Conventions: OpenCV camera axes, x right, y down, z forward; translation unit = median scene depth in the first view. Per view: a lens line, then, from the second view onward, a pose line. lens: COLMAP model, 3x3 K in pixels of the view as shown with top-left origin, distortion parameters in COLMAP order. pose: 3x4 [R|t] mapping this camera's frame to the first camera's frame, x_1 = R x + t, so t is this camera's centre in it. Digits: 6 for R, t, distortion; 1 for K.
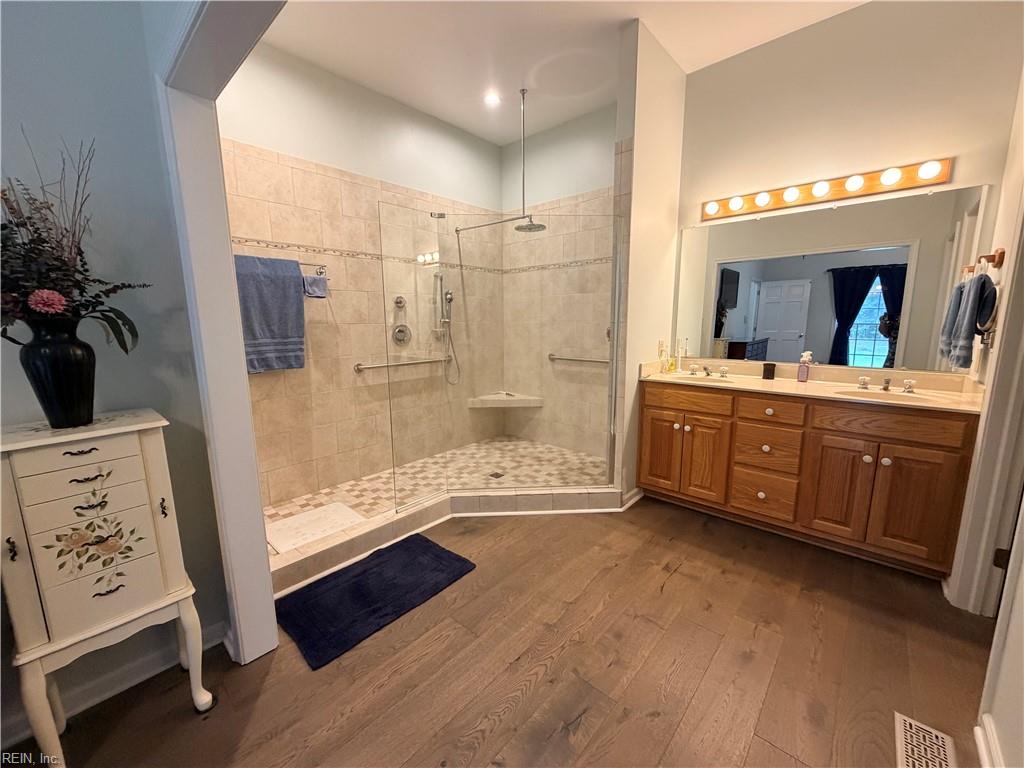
lens RADIAL K [[407.7, 0, 508.8], [0, 407.7, 385.9], [0, 0, 1]] dist [-0.001609, 0.000668]
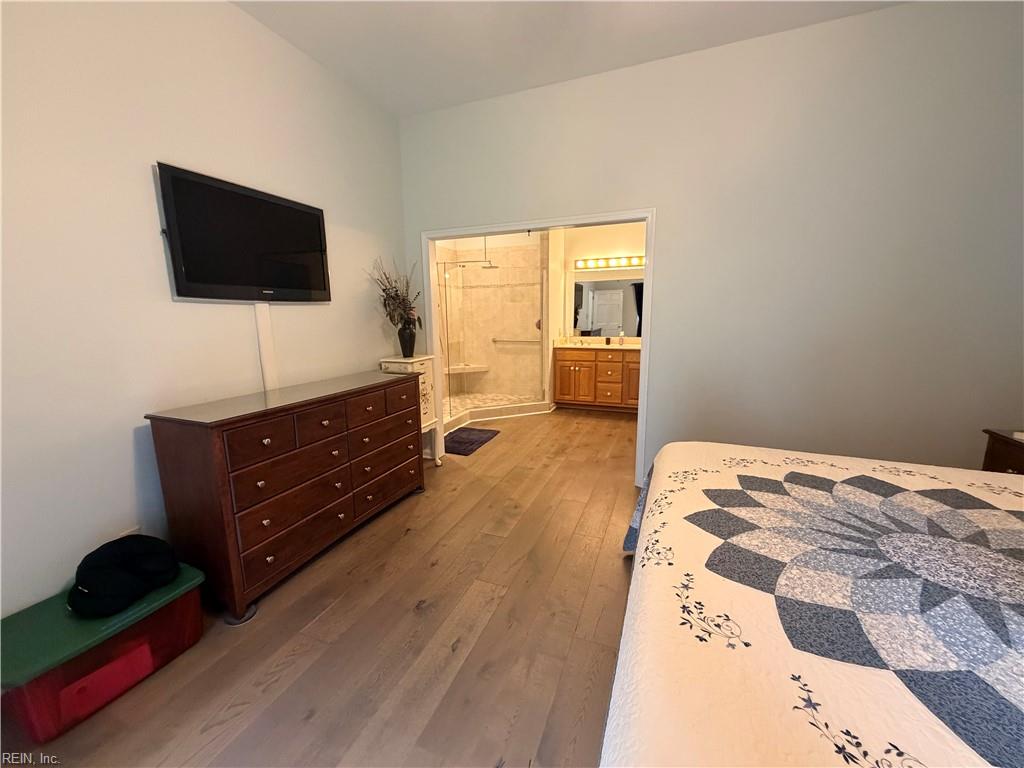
lens RADIAL K [[407.7, 0, 507.4], [0, 407.7, 387.4], [0, 0, 1]] dist [-0.001609, 0.000668]
pose [[0.938032, -0.065651, 0.340275, -0.562363], [0.061146, 0.997841, 0.023957, 0.113175], [-0.341113, -0.001666, 0.940021, -0.780397]]
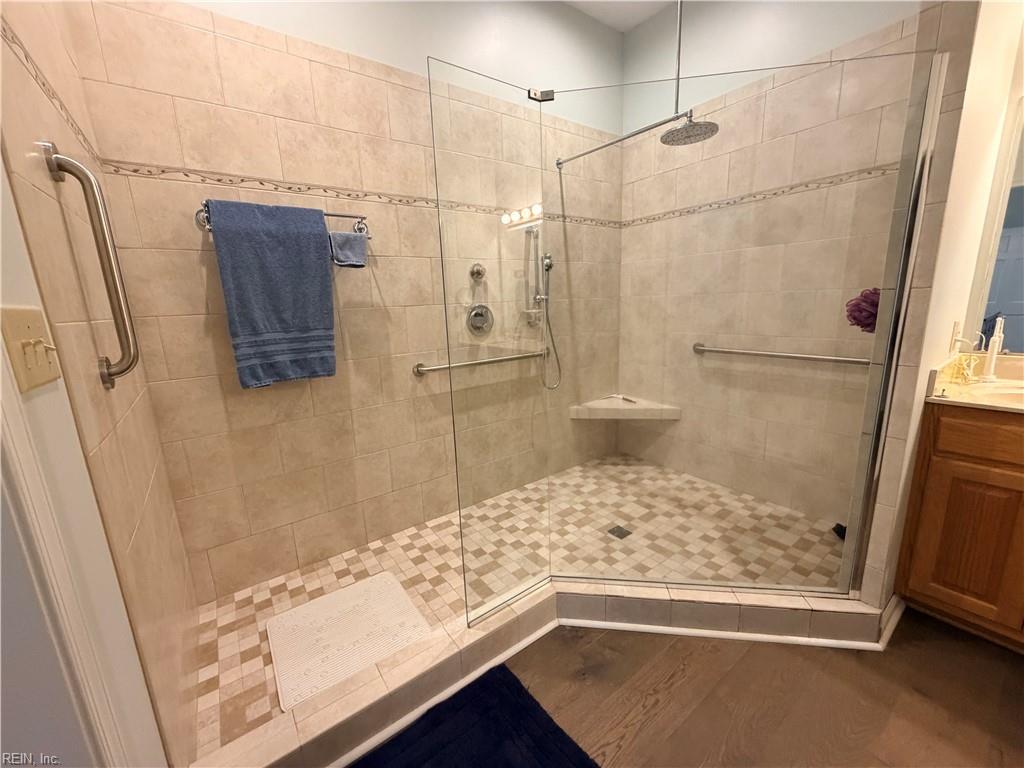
lens RADIAL K [[407.7, 0, 508.1], [0, 407.7, 386.1], [0, 0, 1]] dist [-0.001609, 0.000668]
pose [[0.979622, 0.011499, -0.200521, -0.086875], [-0.001247, 0.998689, 0.051178, -0.055800], [0.200847, -0.049885, 0.978352, 0.374164]]
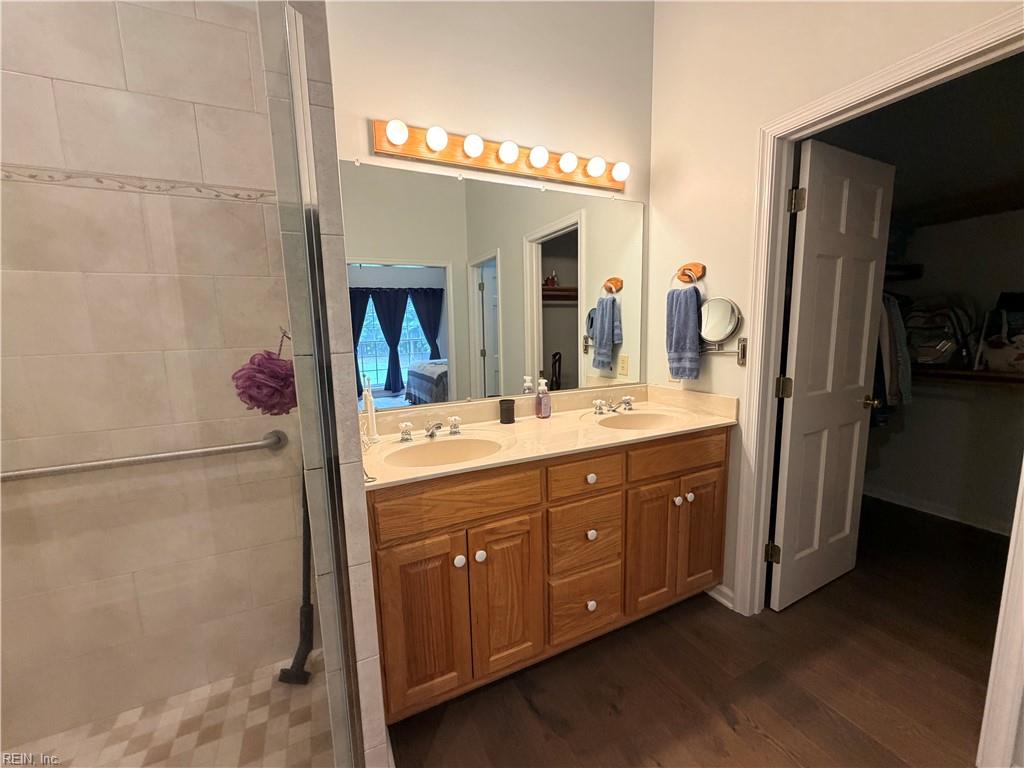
lens RADIAL K [[407.7, 0, 510.3], [0, 407.7, 387.7], [0, 0, 1]] dist [-0.001609, 0.000668]
pose [[0.381574, -0.131399, 0.914951, 0.021121], [0.173660, 0.982409, 0.068663, -0.110371], [-0.907879, 0.132691, 0.397680, 0.653892]]
